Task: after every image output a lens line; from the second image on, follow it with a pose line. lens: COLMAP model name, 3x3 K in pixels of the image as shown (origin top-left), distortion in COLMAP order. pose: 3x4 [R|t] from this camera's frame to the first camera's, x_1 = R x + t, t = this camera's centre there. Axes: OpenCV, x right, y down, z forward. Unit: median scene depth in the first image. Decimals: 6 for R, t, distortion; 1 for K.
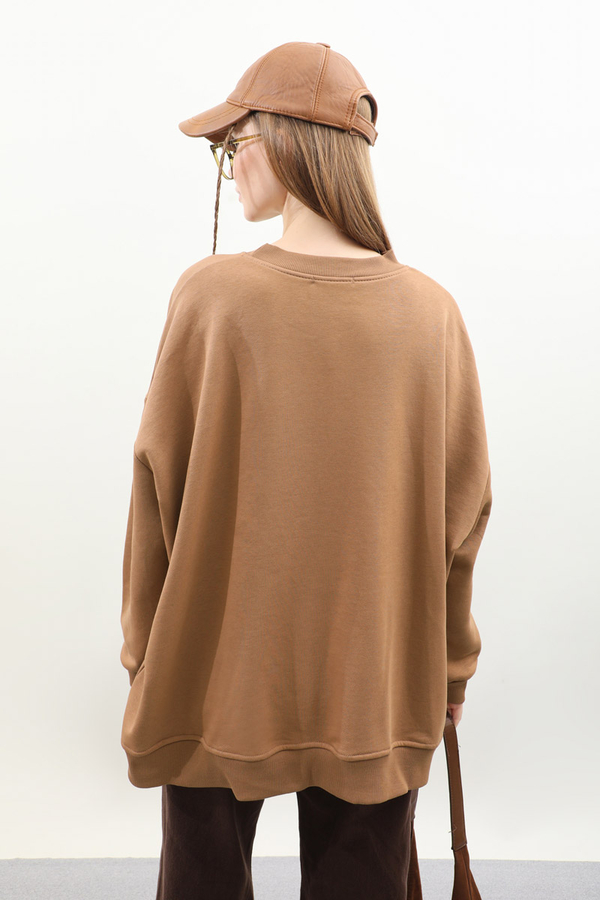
lens RADIAL K [[828.0, 0, 300.0], [0, 828.0, 450.0], [0, 0, 1]] dist [-0.007219, -0.008046]
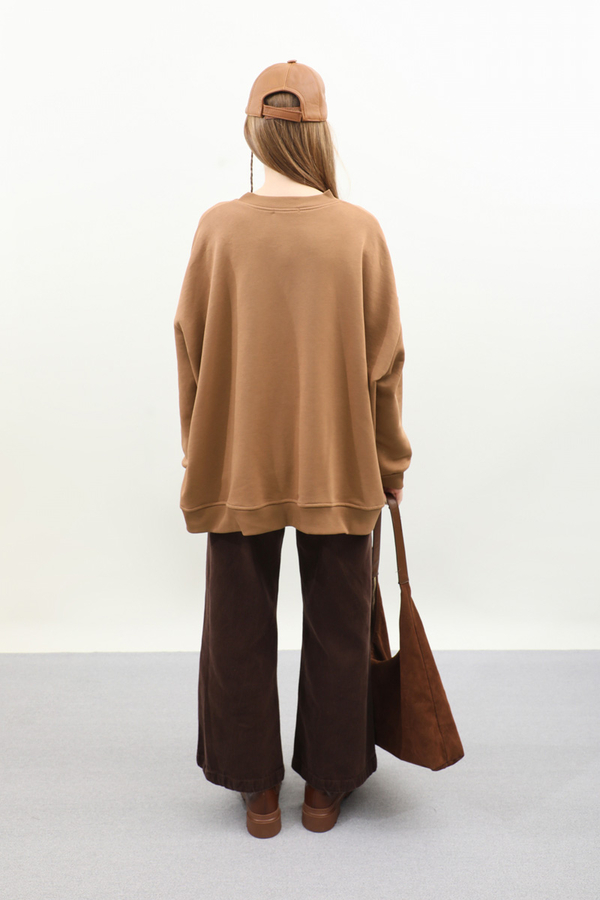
lens RADIAL K [[738.1, 0, 300.0], [0, 738.1, 450.0], [0, 0, 1]] dist [0.000238, -0.001852]
pose [[0.975513, -0.005157, -0.219879, 0.363488], [0.018220, 0.998184, 0.057419, 0.171424], [0.219184, -0.060019, 0.973836, -0.410203]]
